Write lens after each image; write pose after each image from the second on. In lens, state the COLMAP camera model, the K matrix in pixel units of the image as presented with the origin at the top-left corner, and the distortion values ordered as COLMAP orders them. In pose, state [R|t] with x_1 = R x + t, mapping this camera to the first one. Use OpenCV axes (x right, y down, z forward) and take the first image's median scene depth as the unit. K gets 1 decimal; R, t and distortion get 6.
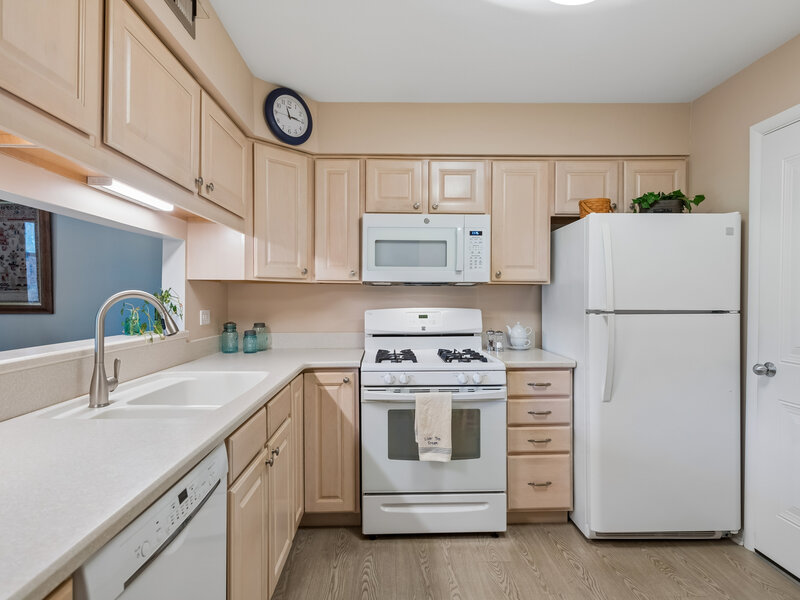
lens RADIAL K [[430.6, 0, 399.2], [0, 430.6, 305.4], [0, 0, 1]] dist [-0.002514, -0.001295]
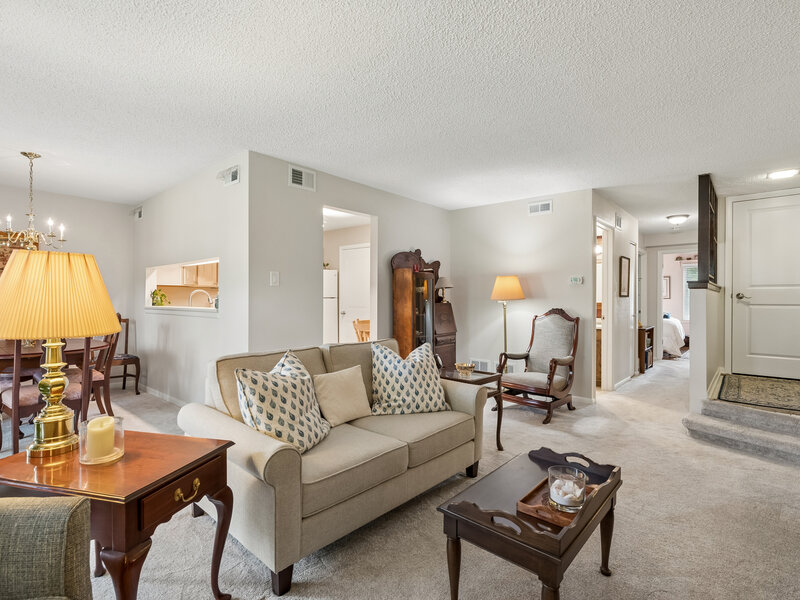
lens RADIAL K [[403.1, 0, 400.0], [0, 403.1, 300.0], [0, 0, 1]] dist [0.003297, 0.000742]
pose [[0.676774, -0.002171, 0.736187, -1.118095], [0.012891, 0.999877, -0.008902, 0.055796], [-0.736078, 0.015514, 0.676719, -1.392738]]
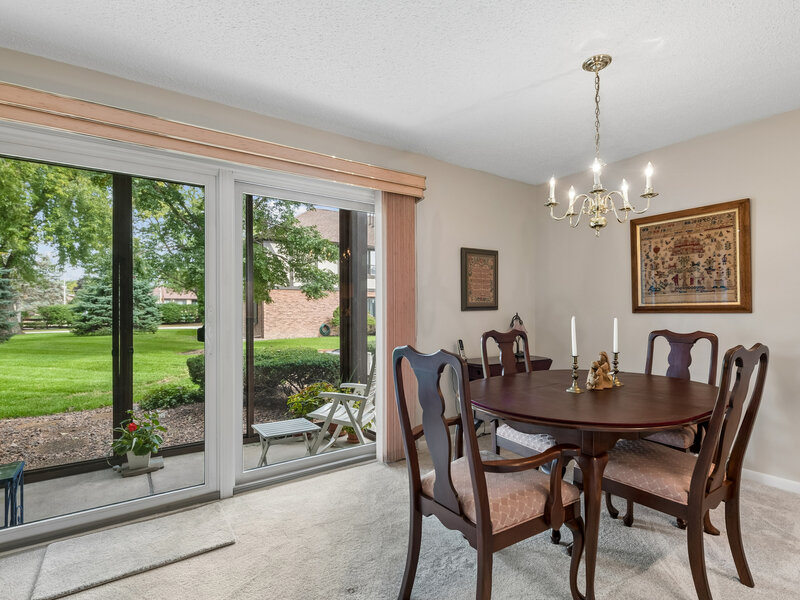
lens RADIAL K [[405.5, 0, 406.4], [0, 405.5, 307.4], [0, 0, 1]] dist [0.001391, 0.000381]
pose [[0.550164, -0.015023, -0.834922, -0.481373], [-0.007391, 0.999711, -0.022859, 0.039125], [0.835024, 0.018747, 0.549894, -0.274818]]
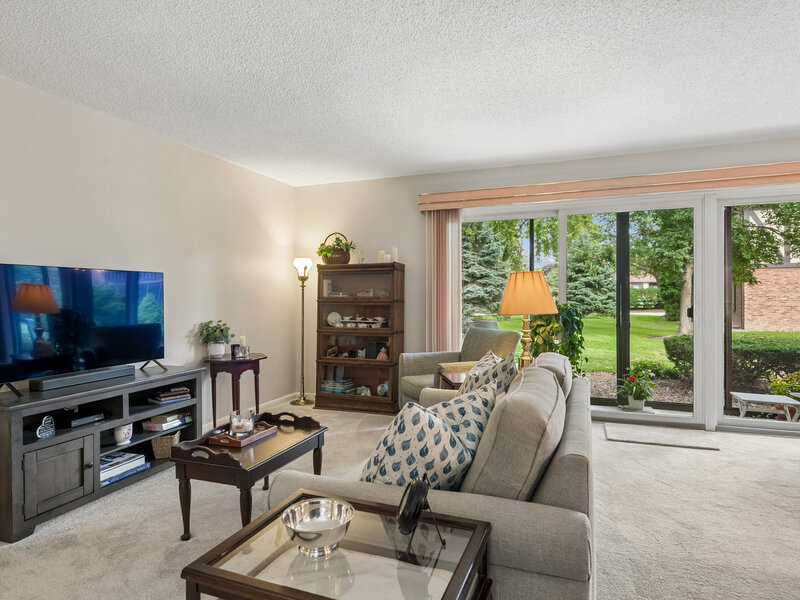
lens RADIAL K [[469.7, 0, 400.0], [0, 469.7, 300.0], [0, 0, 1]] dist [0.005172, 0.000795]
pose [[-0.378408, 0.000478, -0.925639, 0.317332], [-0.015318, 0.999860, 0.006779, 0.048966], [0.925512, 0.016744, -0.378348, -0.464963]]
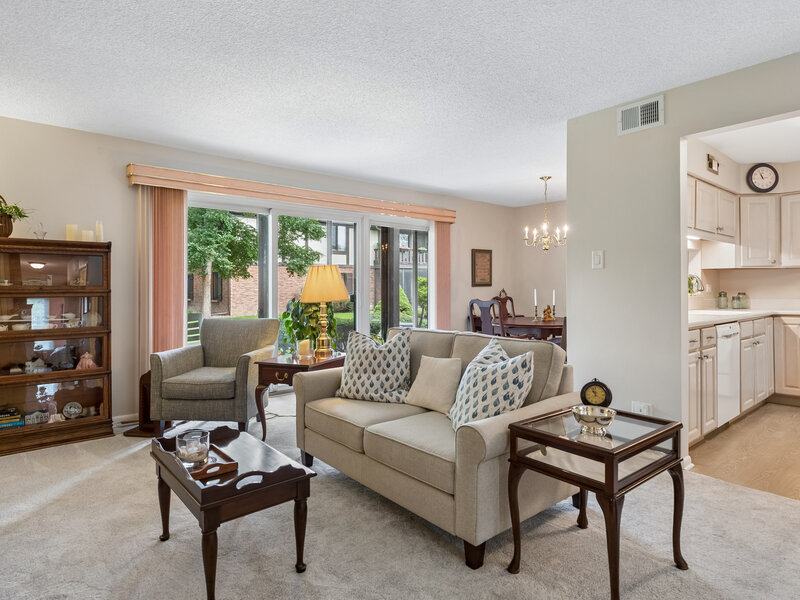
lens RADIAL K [[479.8, 0, 396.0], [0, 479.8, 284.3], [0, 0, 1]] dist [0.005648, 0.001841]
pose [[0.627721, -0.012730, -0.778334, 0.342617], [-0.008271, 0.999701, -0.023022, 0.071107], [0.778395, 0.020889, 0.627428, -1.436166]]
